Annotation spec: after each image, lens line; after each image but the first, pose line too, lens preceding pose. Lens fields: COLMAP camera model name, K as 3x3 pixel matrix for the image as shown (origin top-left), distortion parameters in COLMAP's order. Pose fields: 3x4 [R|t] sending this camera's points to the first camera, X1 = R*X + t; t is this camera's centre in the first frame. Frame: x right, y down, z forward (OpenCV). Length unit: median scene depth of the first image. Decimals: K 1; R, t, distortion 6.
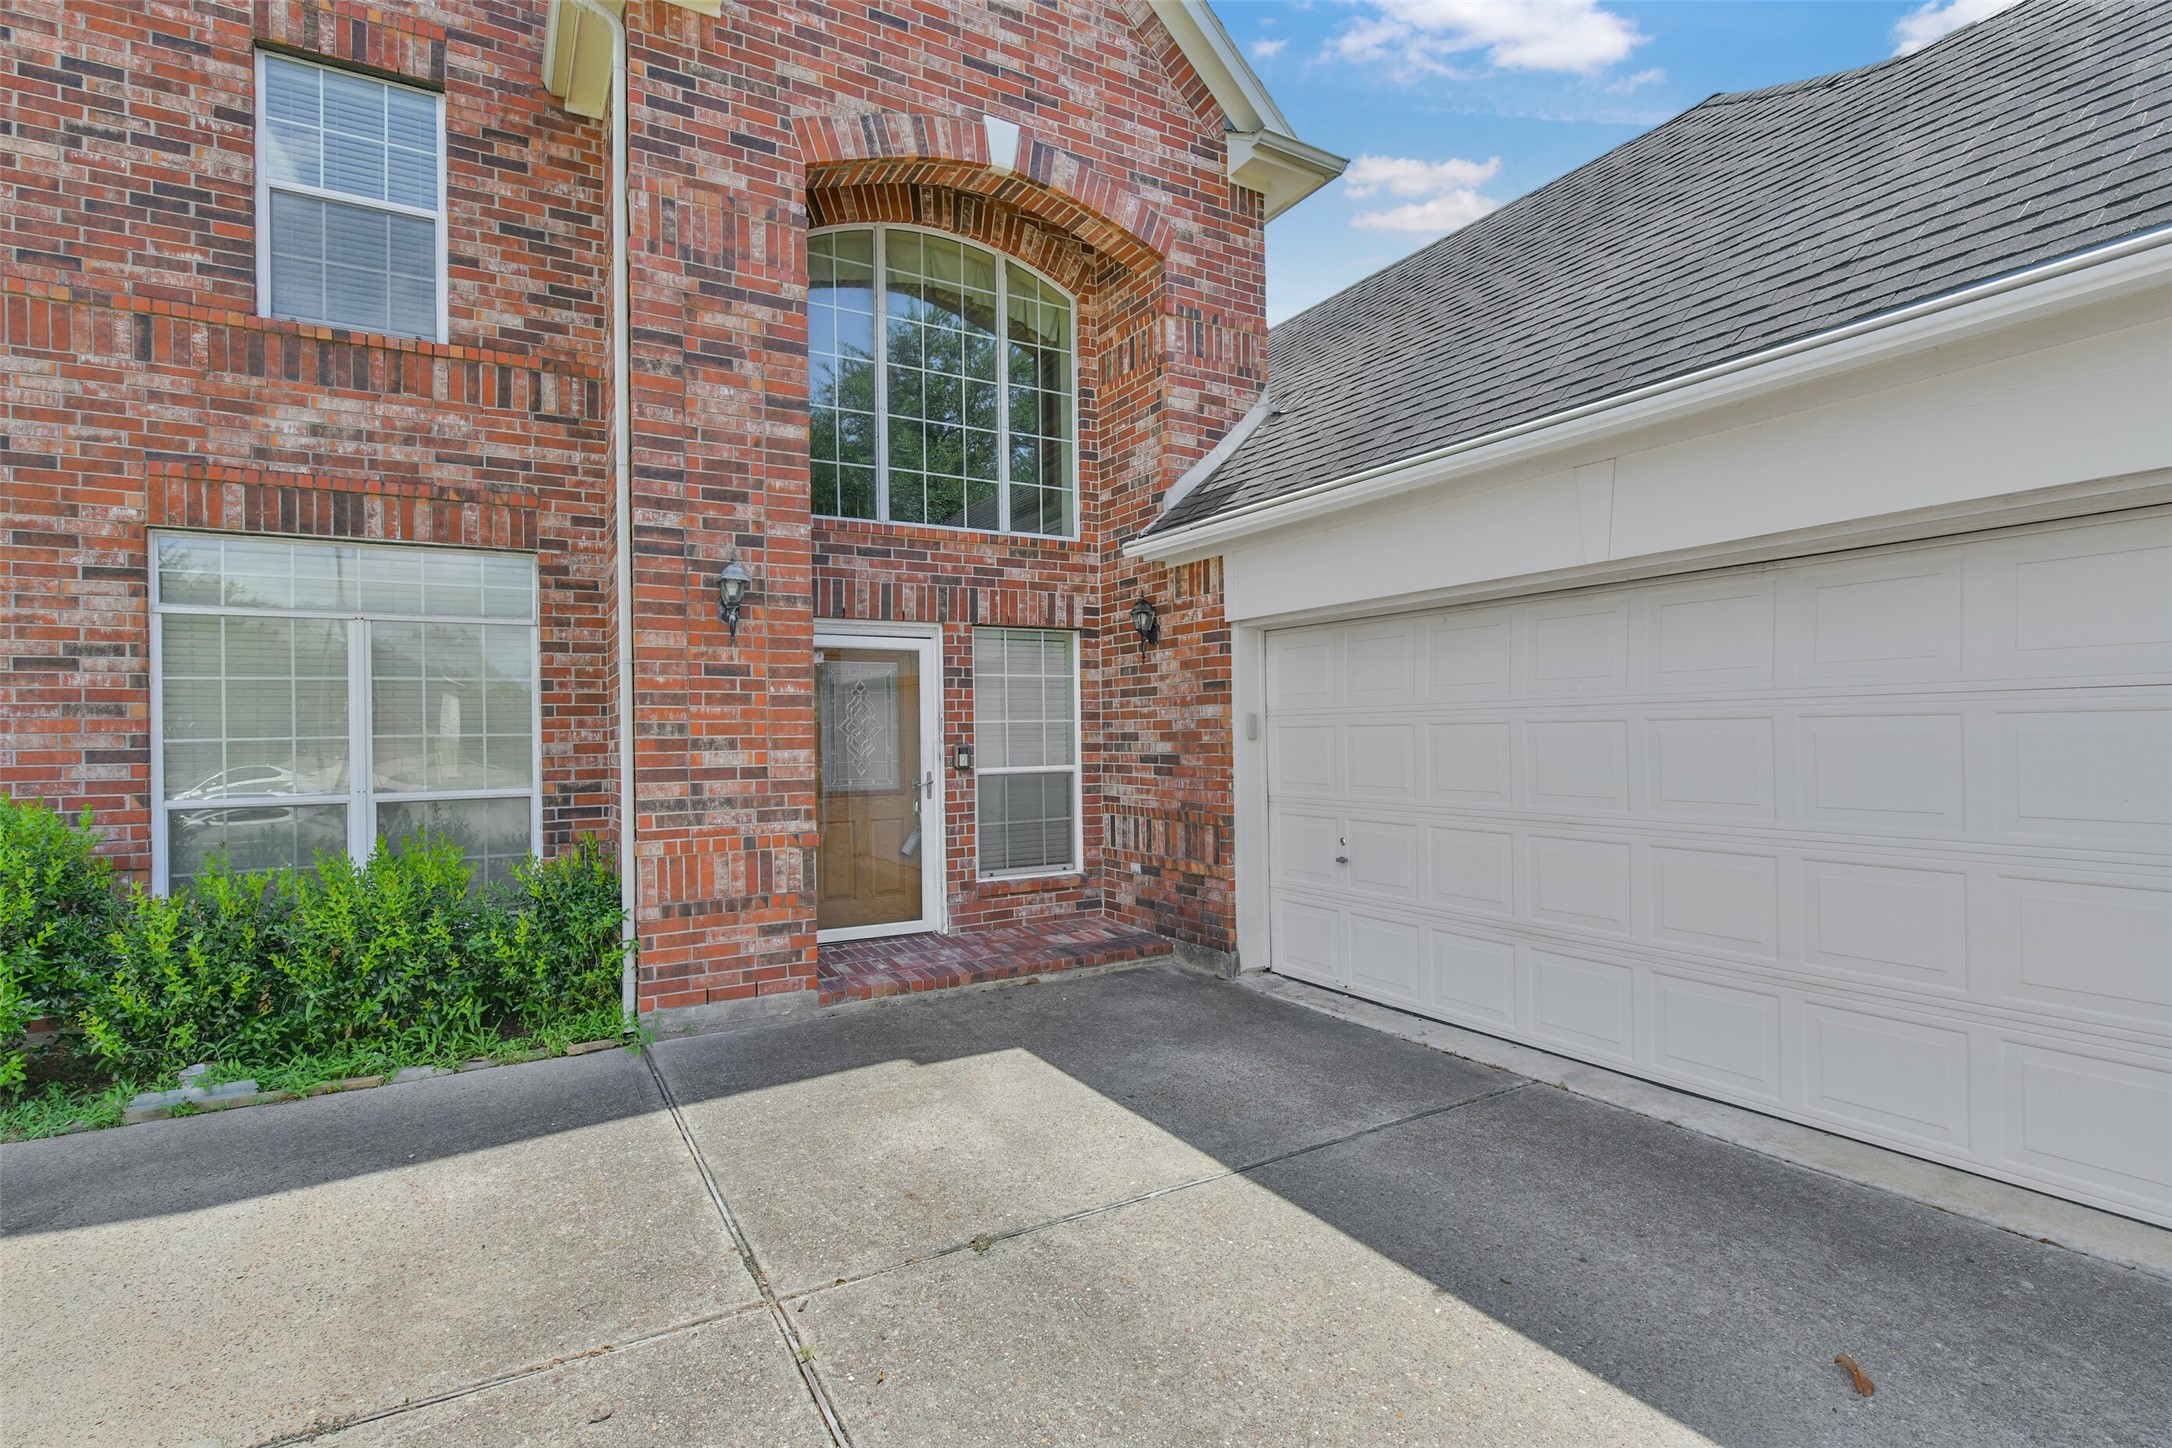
lens RADIAL K [[1040.2, 0, 1079.1], [0, 1040.2, 726.4], [0, 0, 1]] dist [-0.008916, -0.001060]
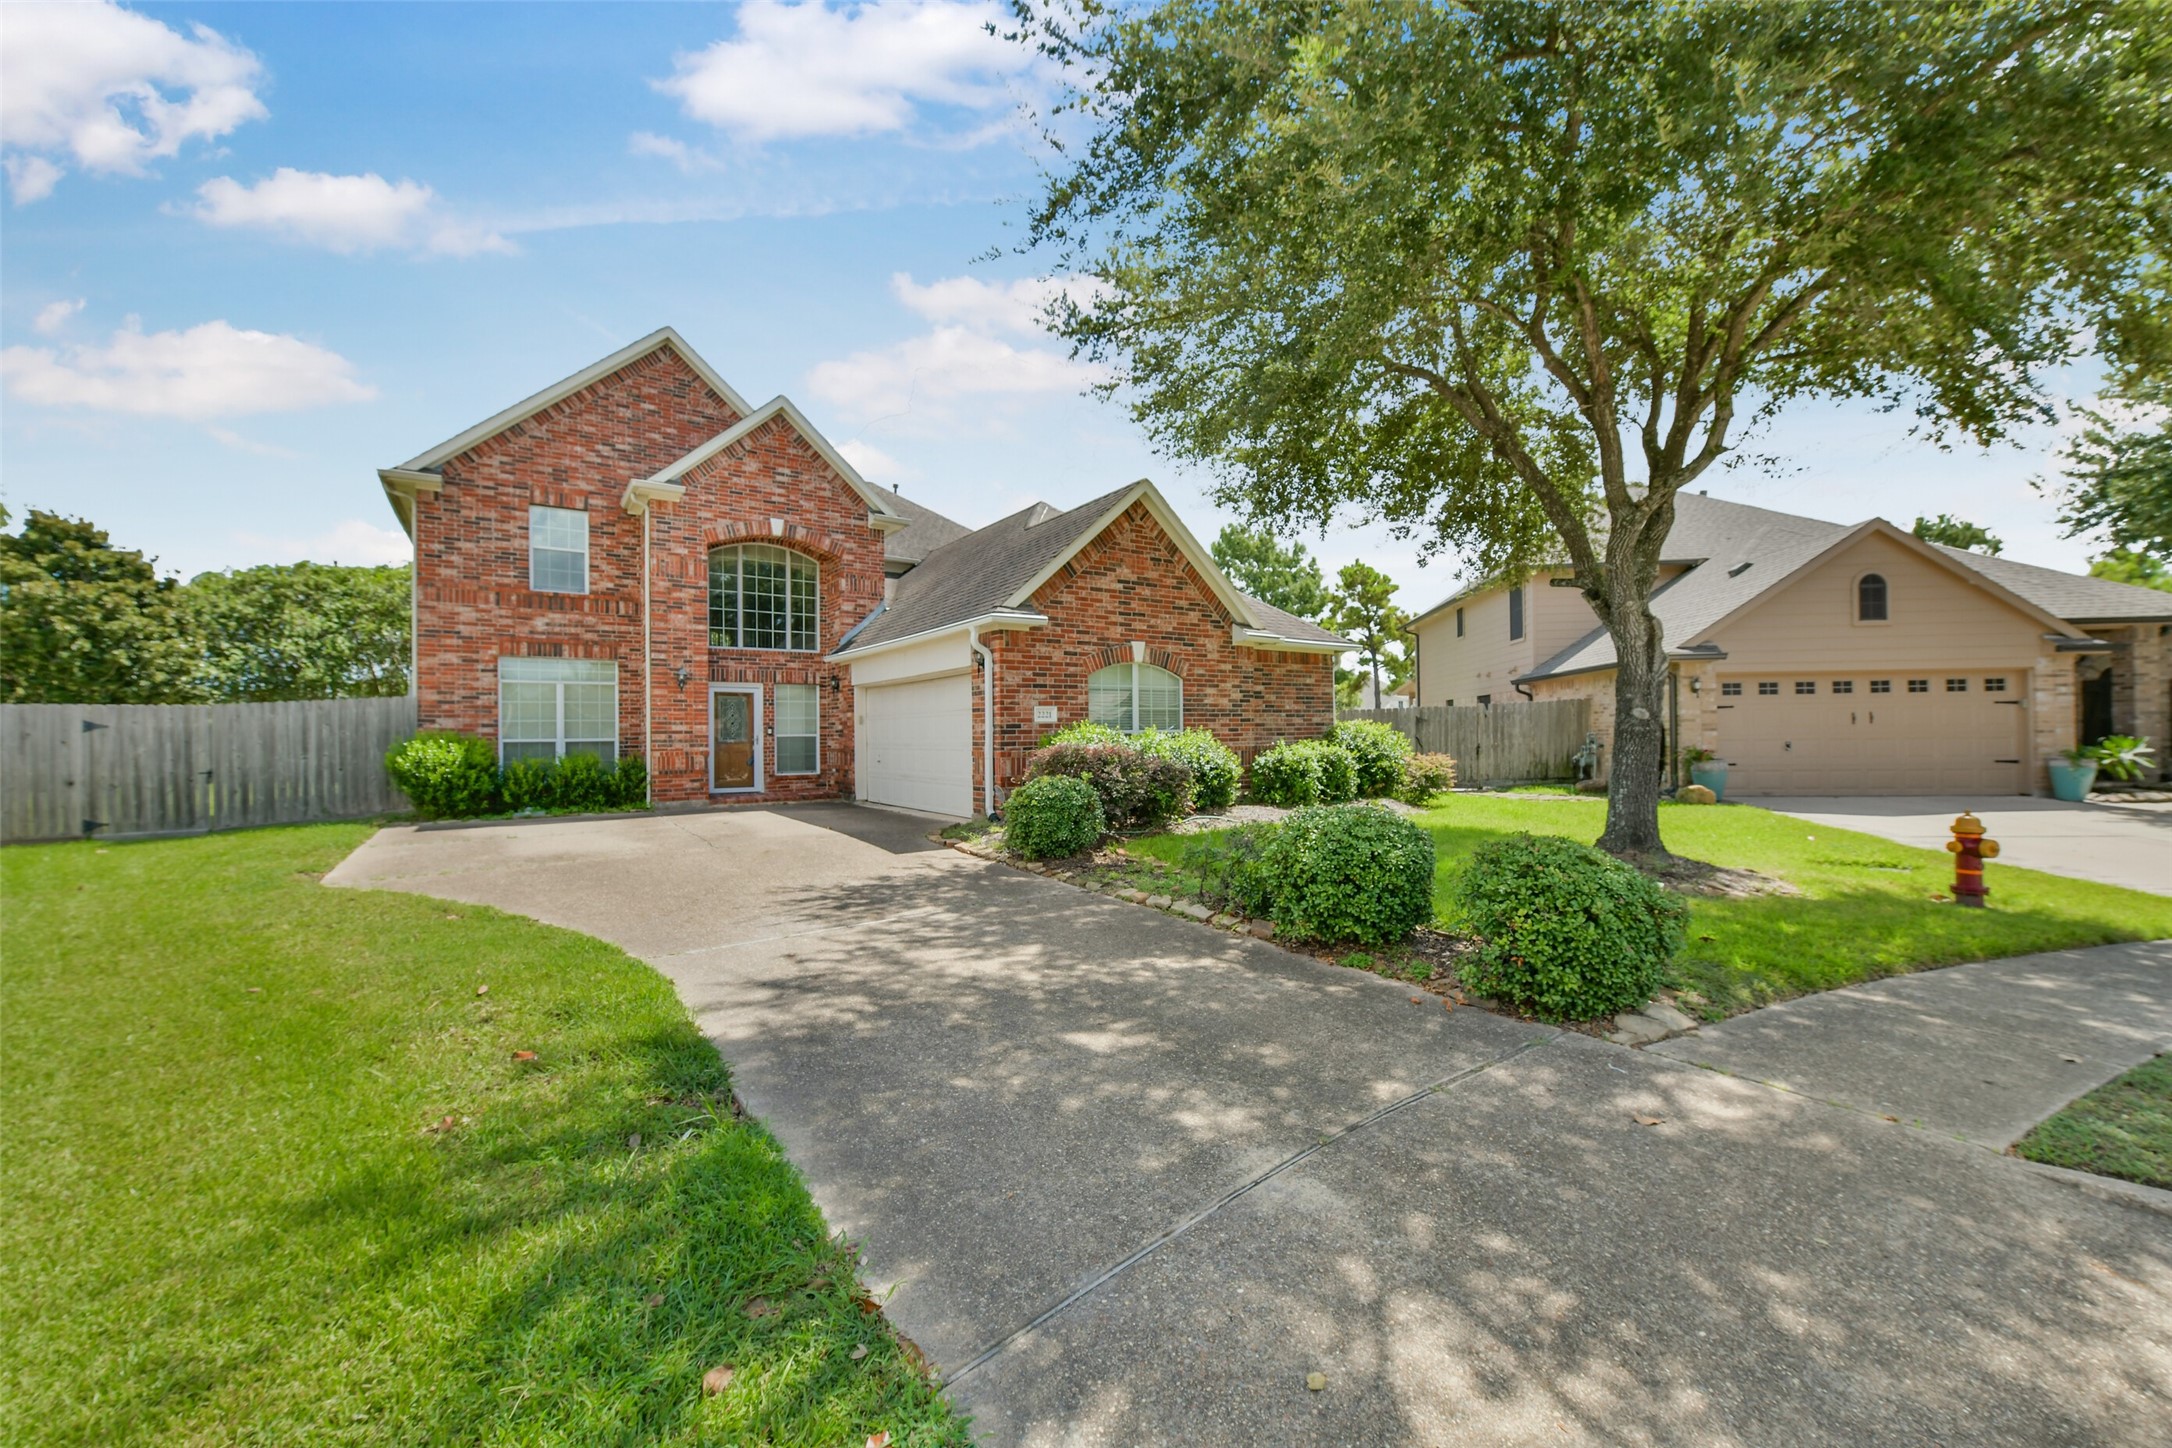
lens RADIAL K [[872.7, 0, 1100.1], [0, 872.7, 728.2], [0, 0, 1]] dist [-0.009338, 0.000011]
pose [[0.996734, 0.006583, 0.080484, 0.704391], [-0.006422, 0.999977, -0.002264, 0.027884], [-0.080497, 0.001740, 0.996753, -1.708245]]
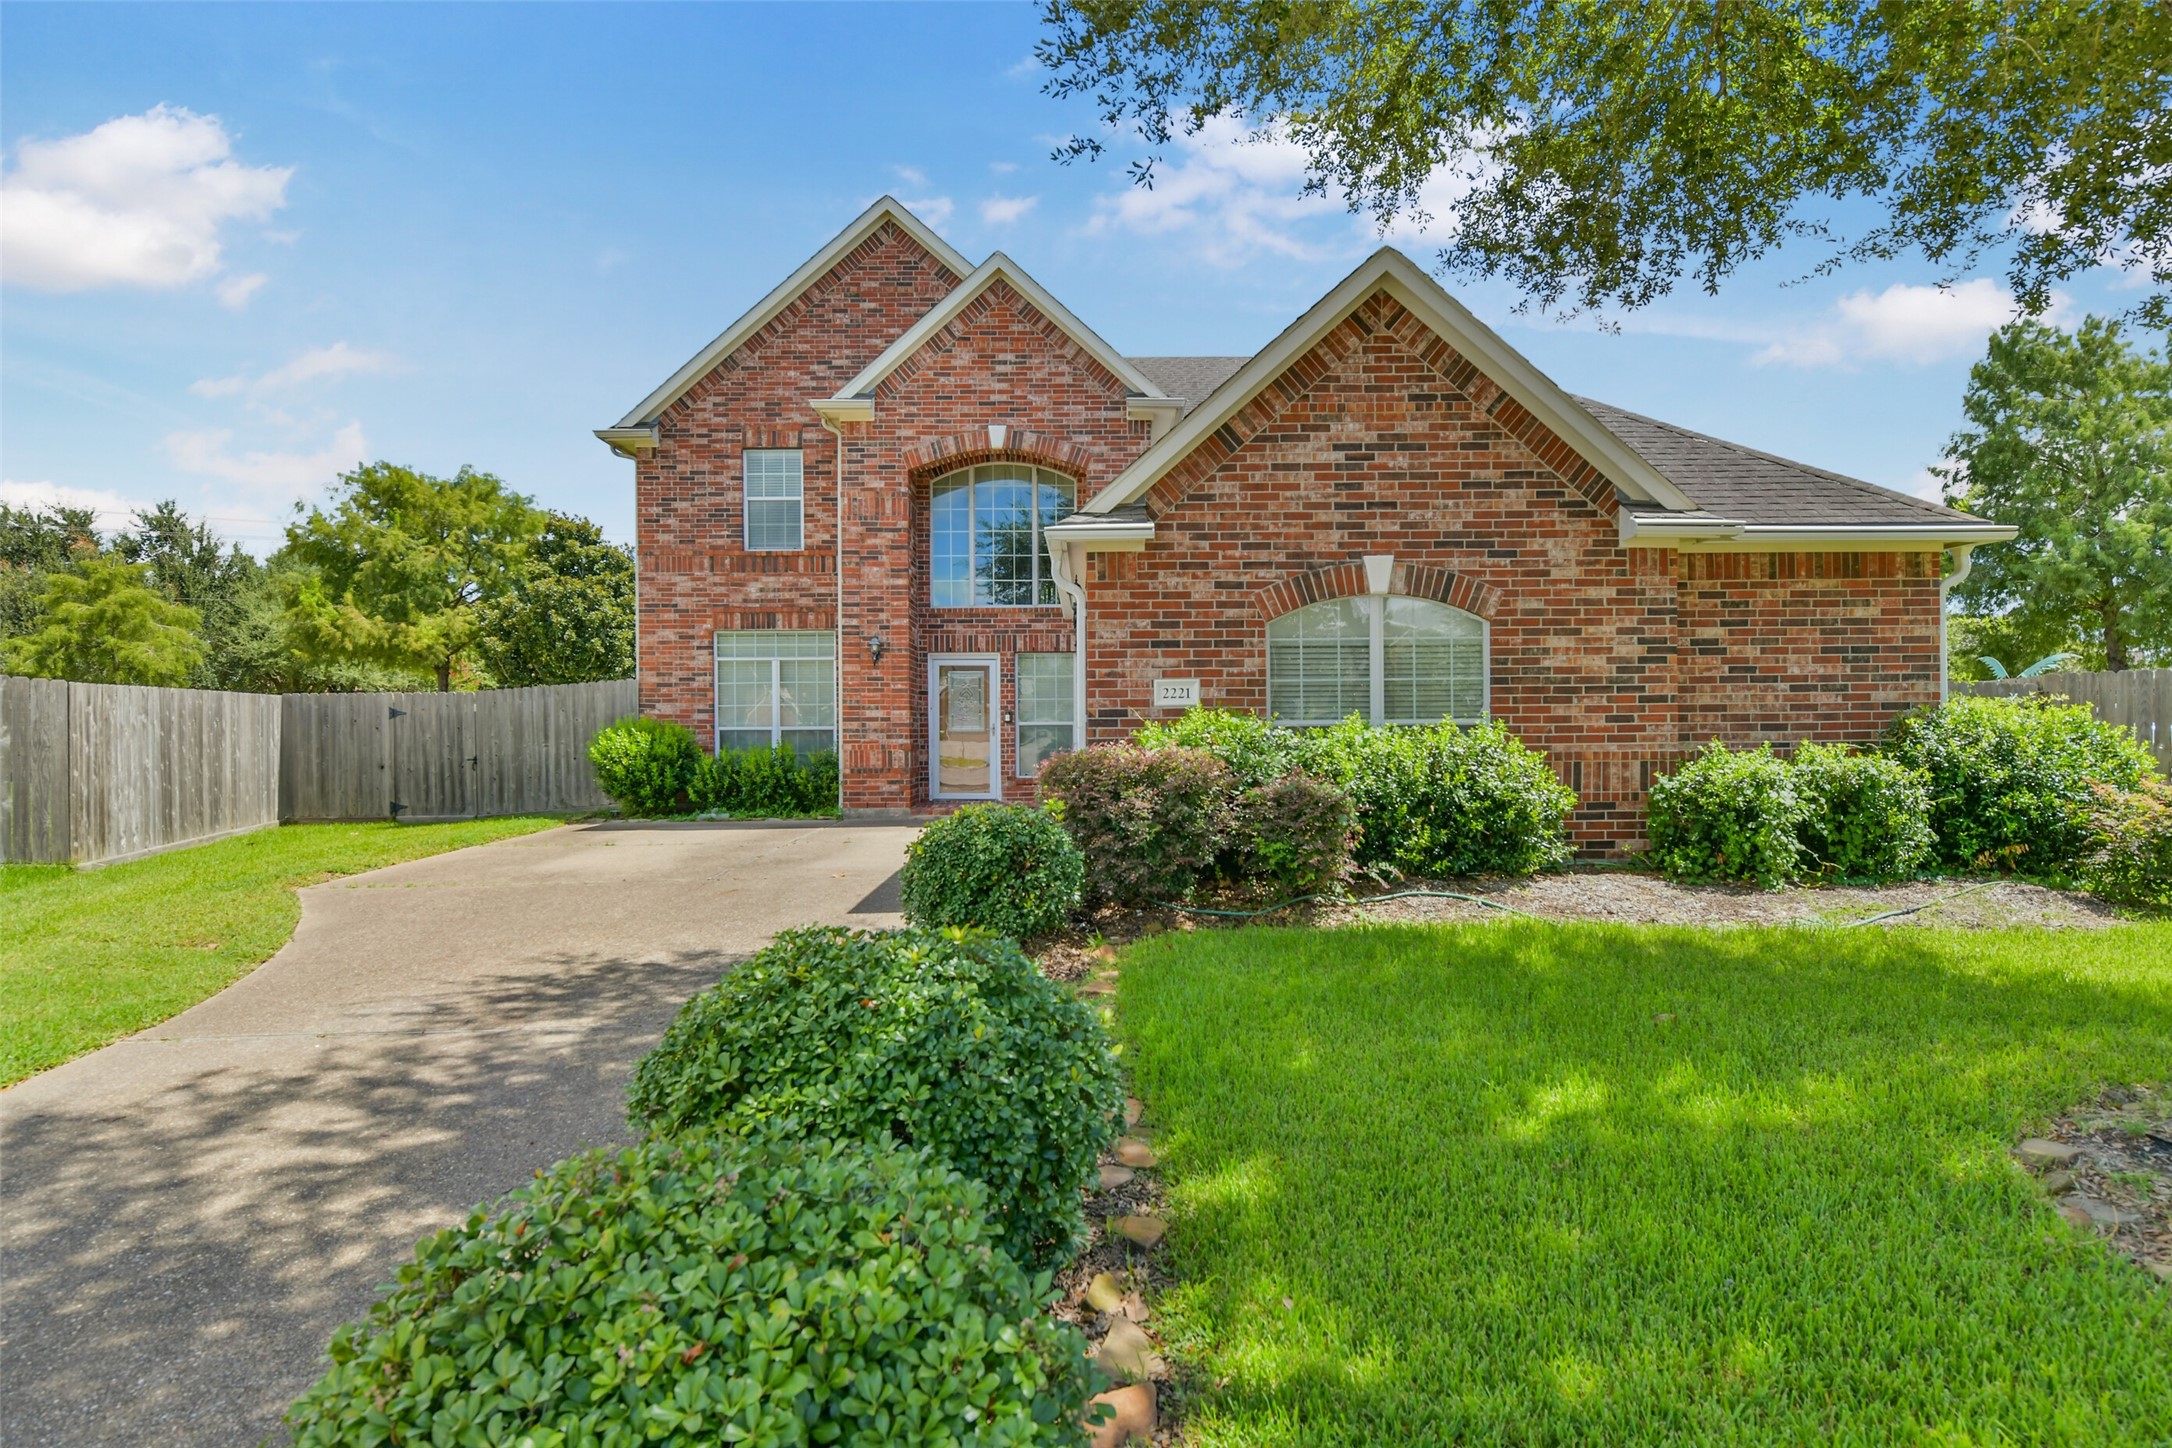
lens RADIAL K [[1164.9, 0, 1076.8], [0, 1164.9, 728.2], [0, 0, 1]] dist [-0.010670, -0.000296]
pose [[0.858266, 0.012987, -0.513040, 1.424249], [-0.004027, 0.999819, 0.018572, 0.010894], [0.513189, -0.013874, 0.858164, -1.102119]]
